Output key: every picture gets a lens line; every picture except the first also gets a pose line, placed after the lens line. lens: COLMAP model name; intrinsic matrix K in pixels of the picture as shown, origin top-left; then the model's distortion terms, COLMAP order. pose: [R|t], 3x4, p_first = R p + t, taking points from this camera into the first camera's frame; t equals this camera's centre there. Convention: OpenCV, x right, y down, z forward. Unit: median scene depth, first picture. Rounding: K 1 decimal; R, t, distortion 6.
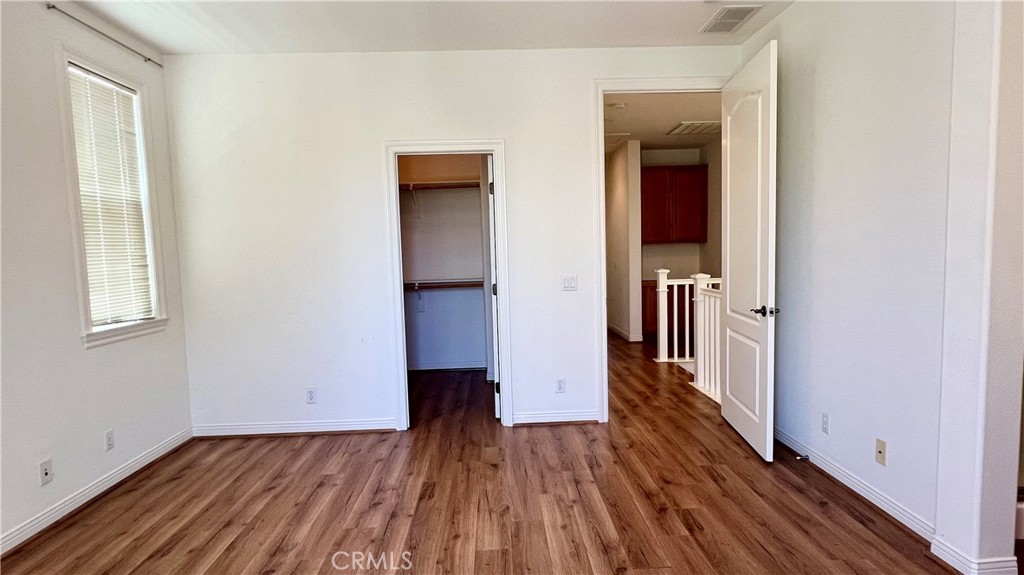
lens RADIAL K [[534.2, 0, 512.6], [0, 534.2, 288.6], [0, 0, 1]] dist [0.002973, -0.002520]
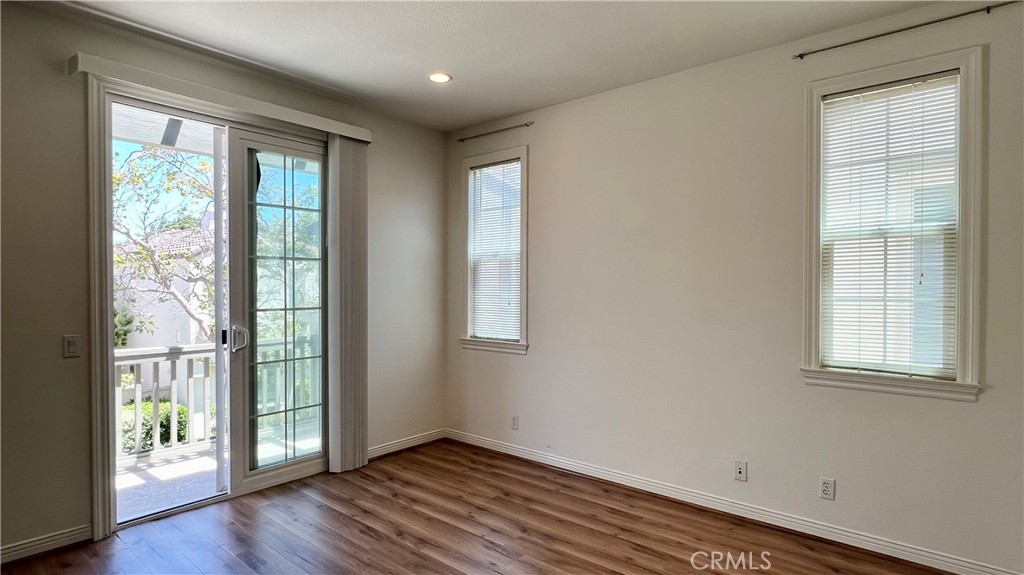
lens RADIAL K [[534.2, 0, 511.6], [0, 534.2, 289.8], [0, 0, 1]] dist [0.002973, -0.002520]
pose [[-0.670450, 0.029053, -0.741386, 0.306877], [-0.038631, 0.996511, 0.073986, -0.114940], [0.740948, 0.078244, -0.666988, 1.253041]]
